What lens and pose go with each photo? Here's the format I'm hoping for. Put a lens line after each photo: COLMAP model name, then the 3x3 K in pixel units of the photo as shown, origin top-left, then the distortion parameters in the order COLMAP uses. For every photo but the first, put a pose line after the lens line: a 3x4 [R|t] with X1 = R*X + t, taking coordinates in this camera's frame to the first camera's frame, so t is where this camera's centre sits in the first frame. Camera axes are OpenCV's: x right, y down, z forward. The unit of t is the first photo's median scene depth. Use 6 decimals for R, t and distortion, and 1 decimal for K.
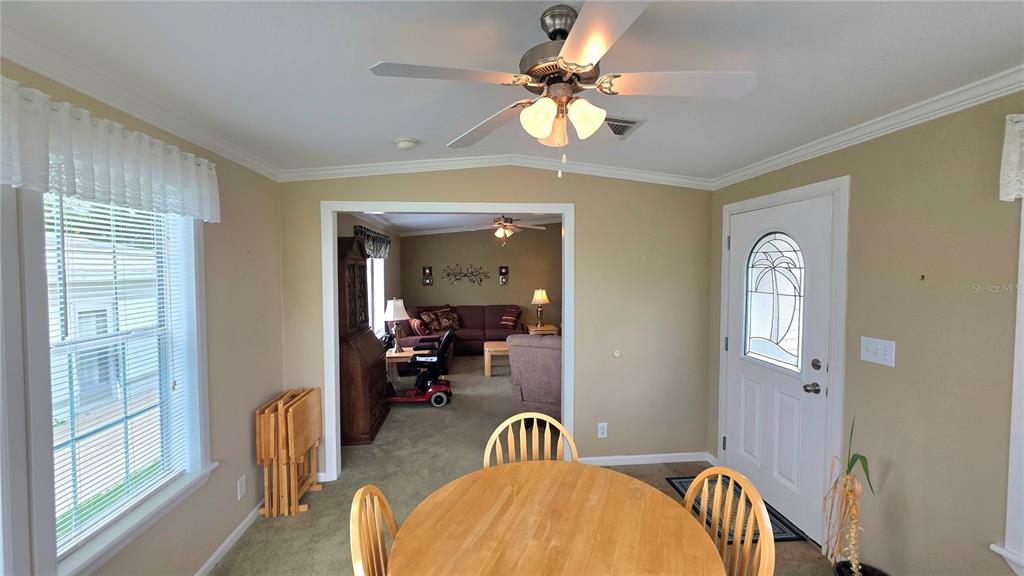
lens RADIAL K [[408.5, 0, 513.7], [0, 408.5, 284.4], [0, 0, 1]] dist [0.000459, 0.000414]
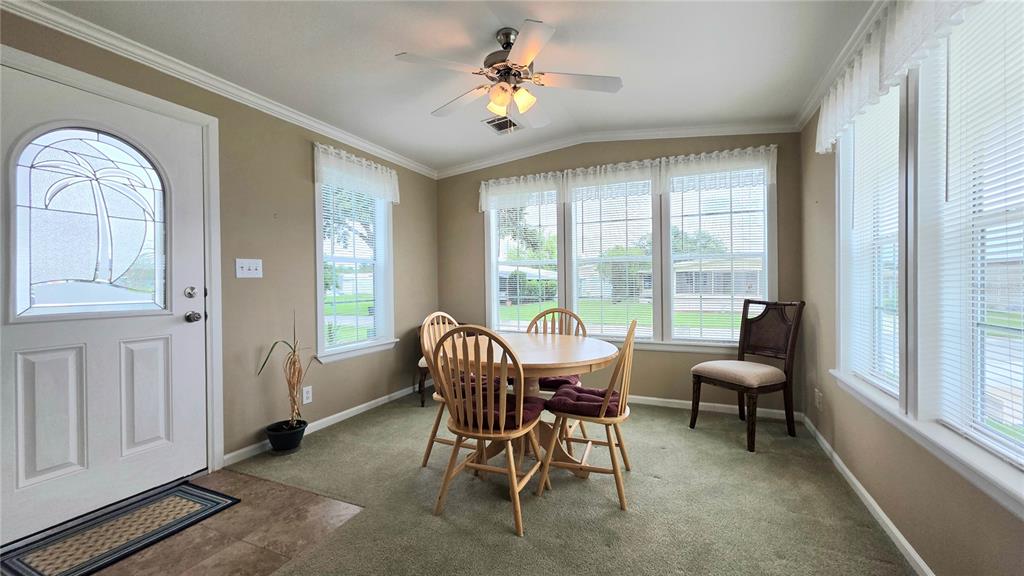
lens RADIAL K [[408.5, 0, 513.7], [0, 408.5, 284.4], [0, 0, 1]] dist [0.000459, 0.000414]
pose [[-0.865200, 0.006251, 0.501387, -0.404346], [0.028195, 0.998947, 0.036199, 0.154932], [-0.500633, 0.045456, -0.864465, 1.391818]]
